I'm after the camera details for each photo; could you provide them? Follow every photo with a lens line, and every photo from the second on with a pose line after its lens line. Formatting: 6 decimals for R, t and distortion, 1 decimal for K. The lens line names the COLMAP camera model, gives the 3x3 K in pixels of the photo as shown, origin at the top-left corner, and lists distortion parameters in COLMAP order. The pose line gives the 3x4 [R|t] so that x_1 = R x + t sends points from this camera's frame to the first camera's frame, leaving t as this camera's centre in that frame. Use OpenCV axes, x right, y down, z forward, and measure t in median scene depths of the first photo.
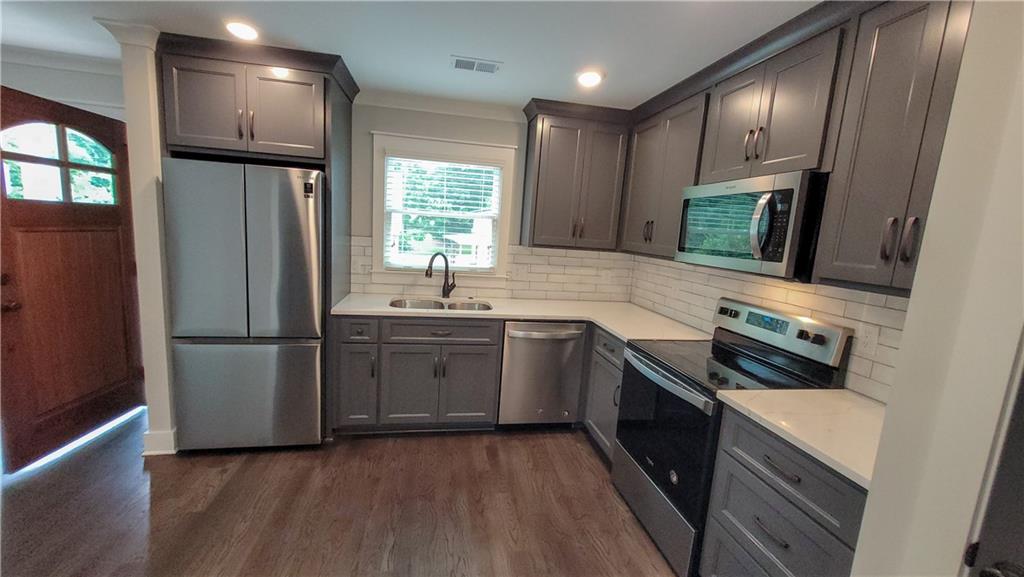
lens RADIAL K [[403.8, 0, 506.8], [0, 403.8, 291.0], [0, 0, 1]] dist [0.001403, 0.000251]
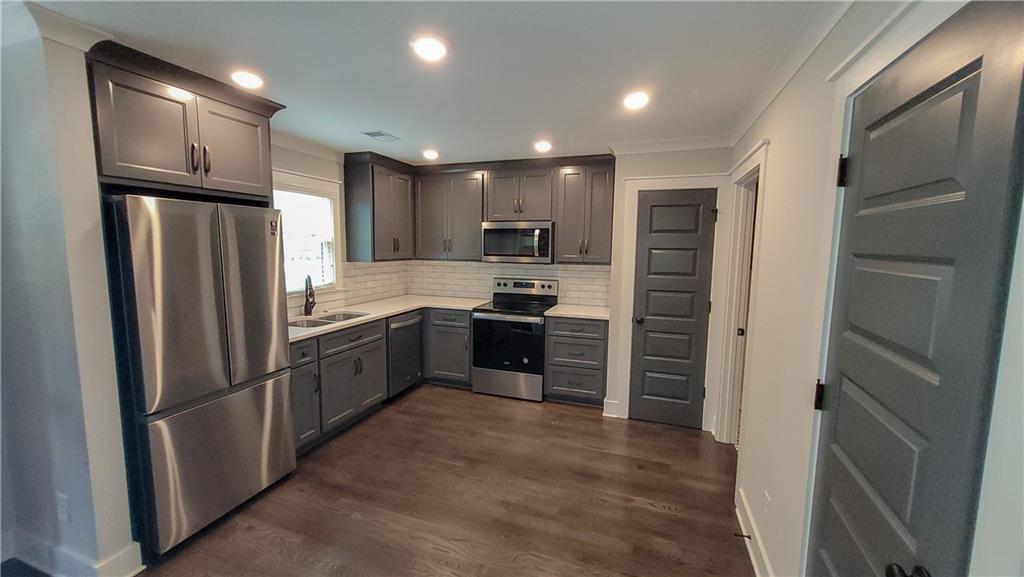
lens RADIAL K [[403.8, 0, 506.8], [0, 403.8, 291.0], [0, 0, 1]] dist [0.001403, 0.000251]
pose [[0.501219, -0.157784, 0.850813, -1.061062], [0.153197, 0.983884, 0.092212, -0.088814], [-0.851651, 0.084124, 0.517314, -0.041504]]
